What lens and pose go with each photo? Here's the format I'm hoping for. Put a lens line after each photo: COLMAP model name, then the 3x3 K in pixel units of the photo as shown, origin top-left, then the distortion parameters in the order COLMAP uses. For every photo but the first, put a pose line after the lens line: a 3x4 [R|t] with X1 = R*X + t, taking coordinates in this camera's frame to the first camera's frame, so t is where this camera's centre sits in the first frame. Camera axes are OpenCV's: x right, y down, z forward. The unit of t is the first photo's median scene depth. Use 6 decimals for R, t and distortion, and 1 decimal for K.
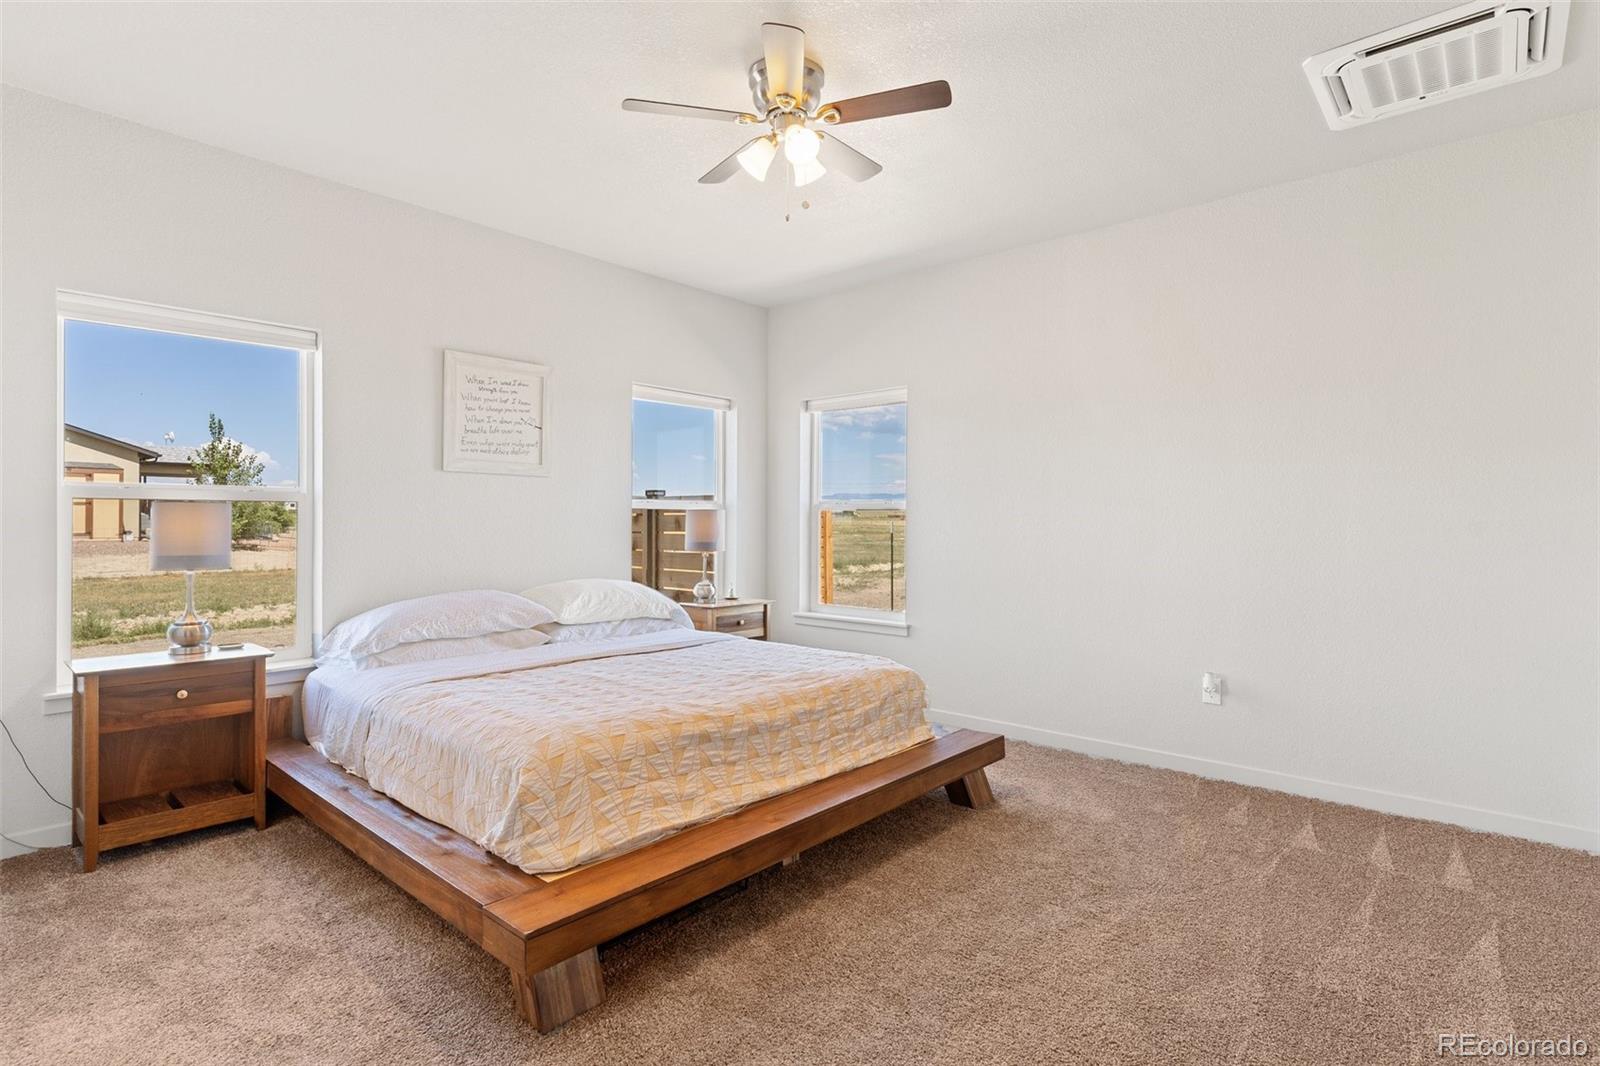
lens RADIAL K [[811.7, 0, 789.6], [0, 811.7, 533.3], [0, 0, 1]] dist [0.013056, 0.000428]
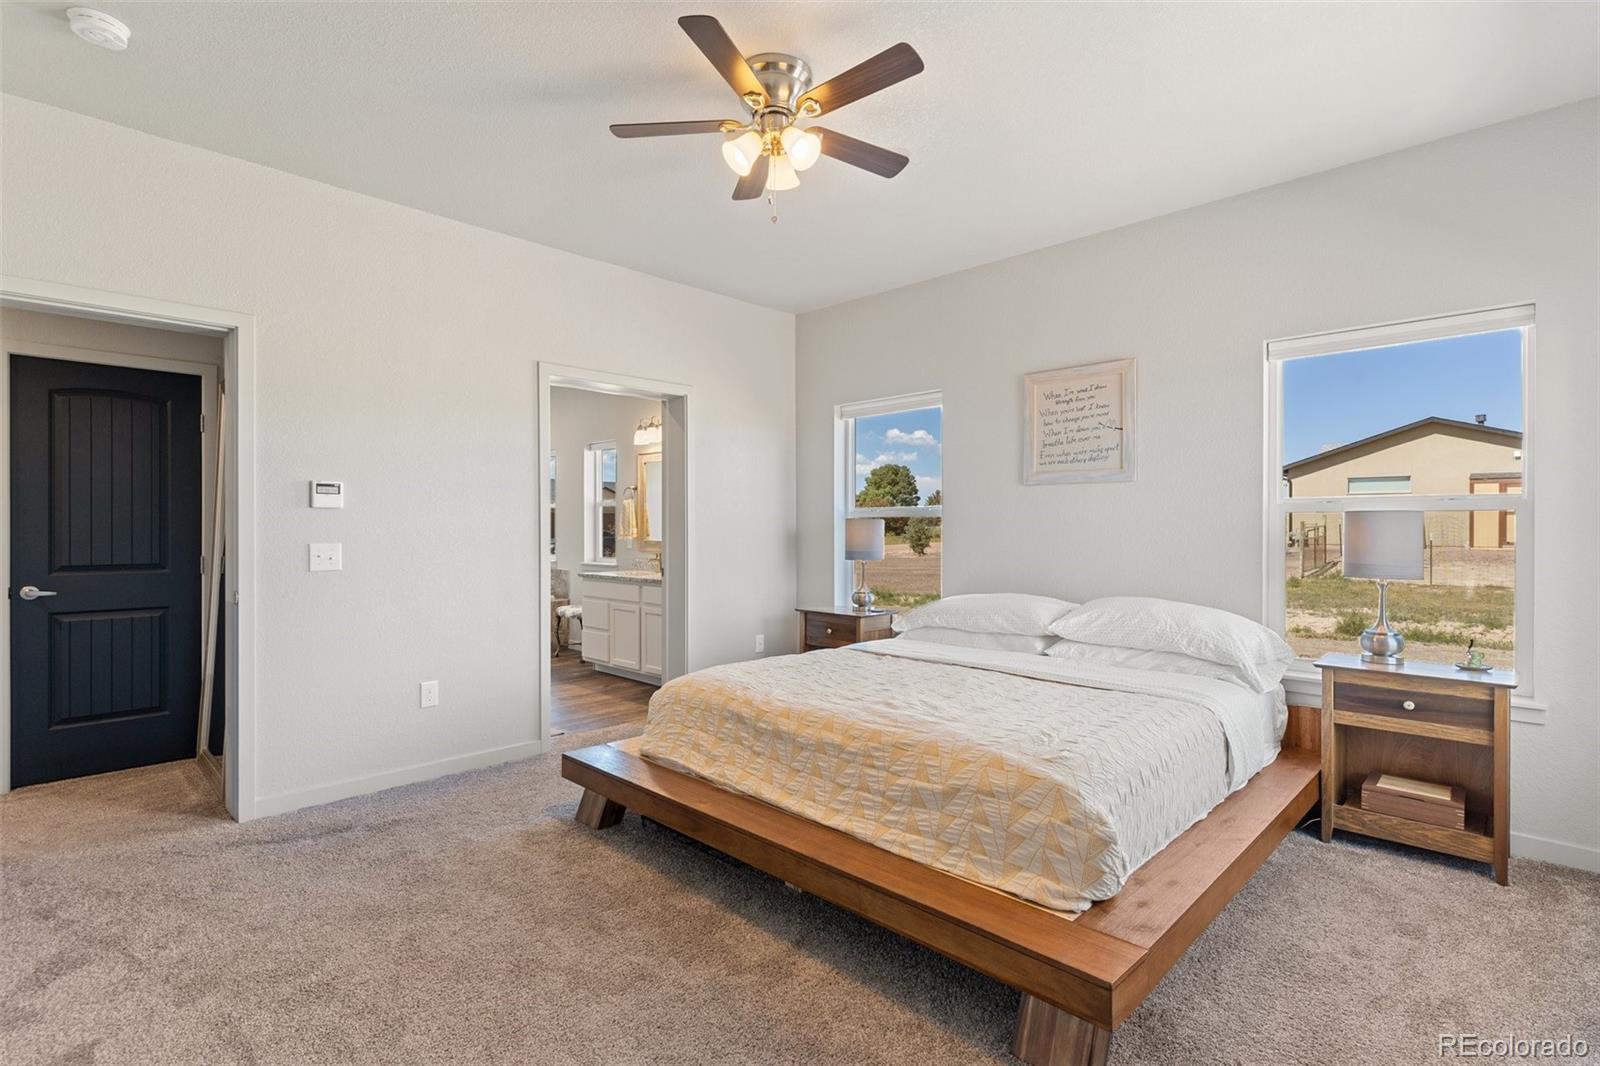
lens RADIAL K [[767.2, 0, 788.4], [0, 767.2, 526.0], [0, 0, 1]] dist [0.008407, 0.000992]
pose [[-0.060839, -0.007147, -0.998122, 0.743331], [-0.013335, 0.999891, -0.006347, -0.011021], [0.998058, 0.012923, -0.060928, 0.861361]]
